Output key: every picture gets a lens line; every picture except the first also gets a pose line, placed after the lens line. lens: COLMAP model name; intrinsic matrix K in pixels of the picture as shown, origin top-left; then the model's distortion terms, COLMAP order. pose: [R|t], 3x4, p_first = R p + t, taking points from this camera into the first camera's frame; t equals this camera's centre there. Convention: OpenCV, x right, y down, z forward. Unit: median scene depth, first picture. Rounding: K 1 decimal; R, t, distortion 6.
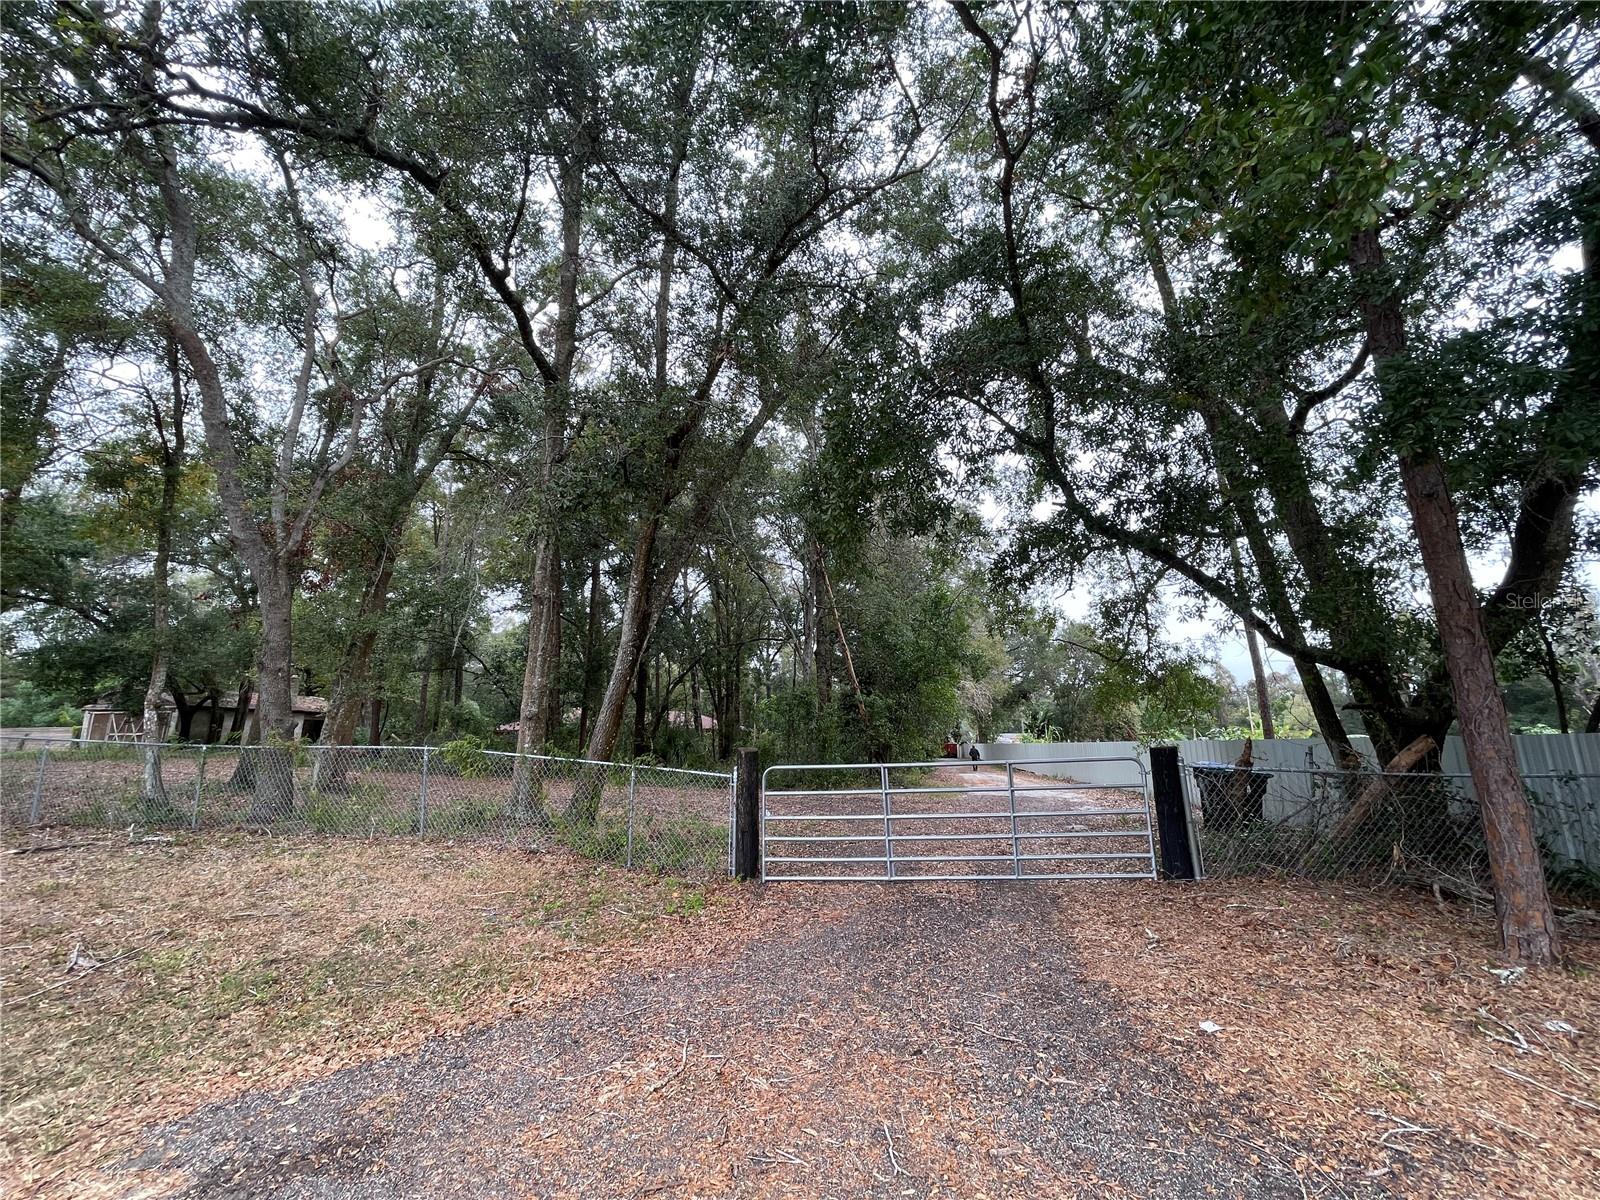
lens RADIAL K [[633.3, 0, 800.0], [0, 633.3, 600.0], [0, 0, 1]] dist [0.002323, 0.000257]
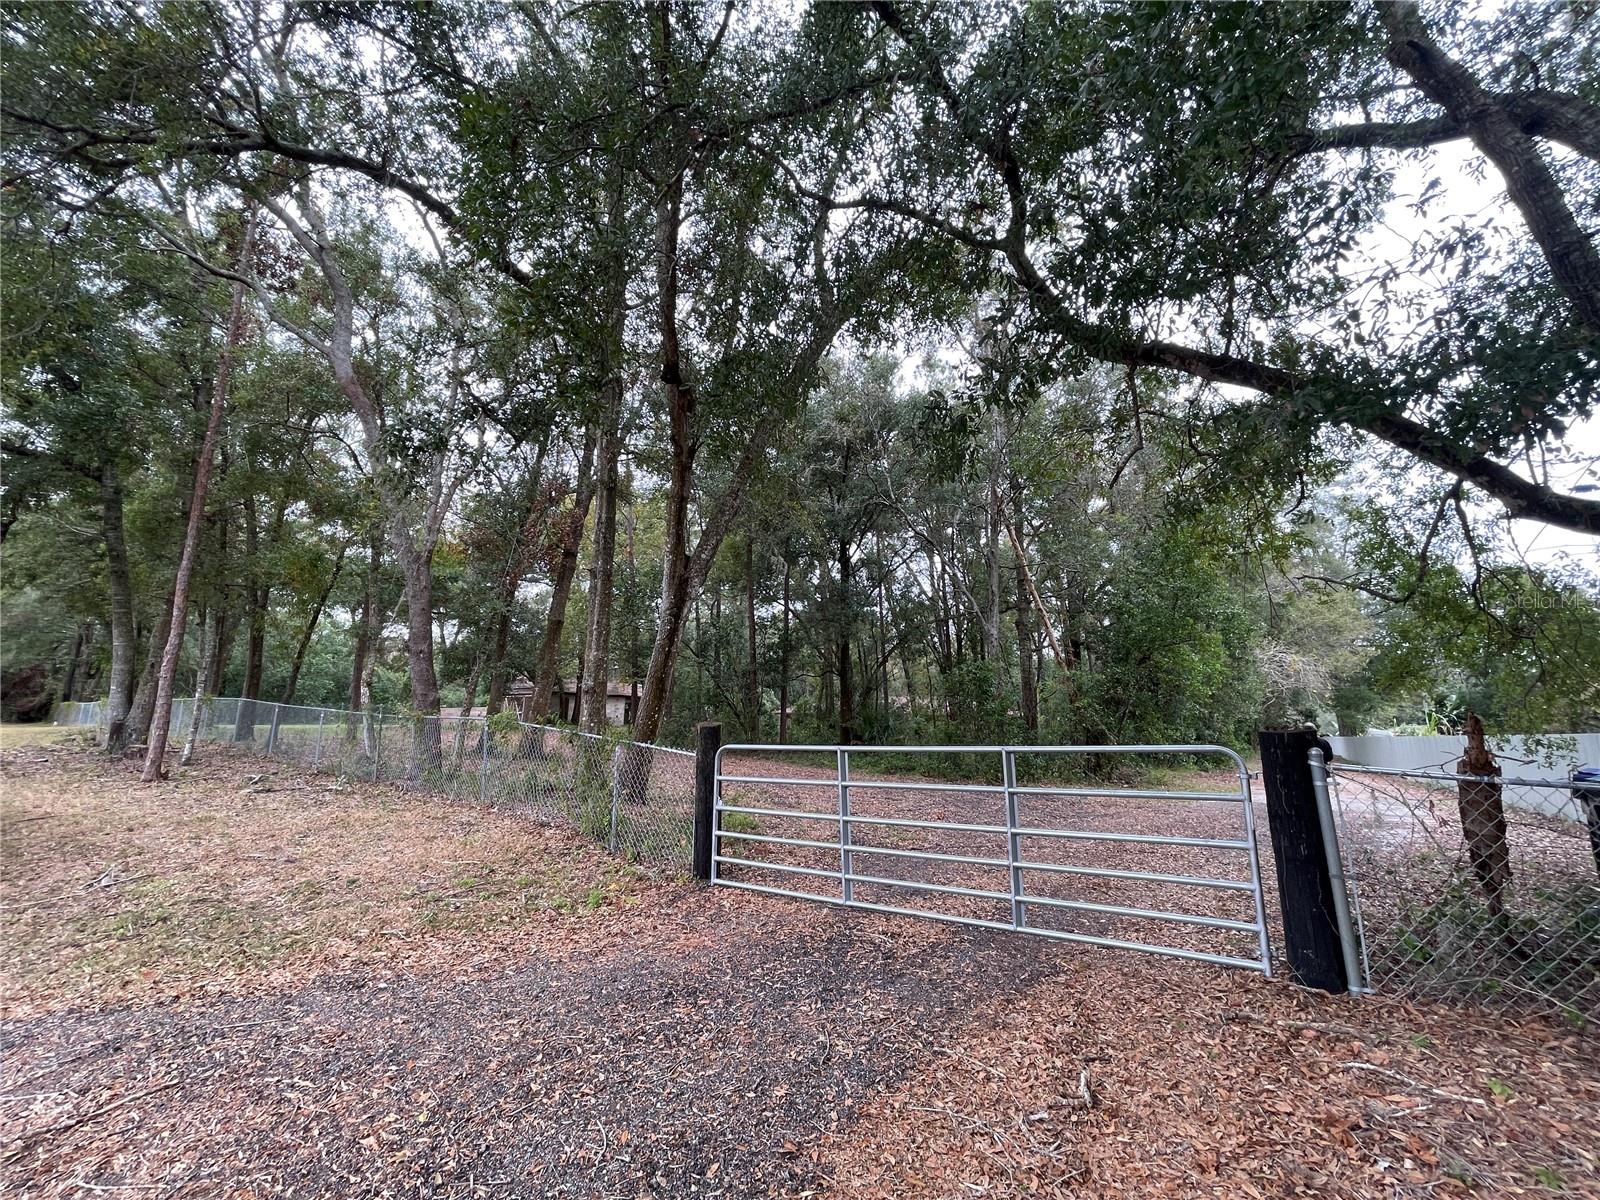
lens RADIAL K [[633.3, 0, 800.0], [0, 633.3, 600.0], [0, 0, 1]] dist [0.002323, 0.000257]
pose [[0.895878, -0.068463, -0.438995, 0.568409], [0.077587, 0.996982, 0.002850, 0.111086], [0.437474, -0.036614, 0.898485, 0.431248]]
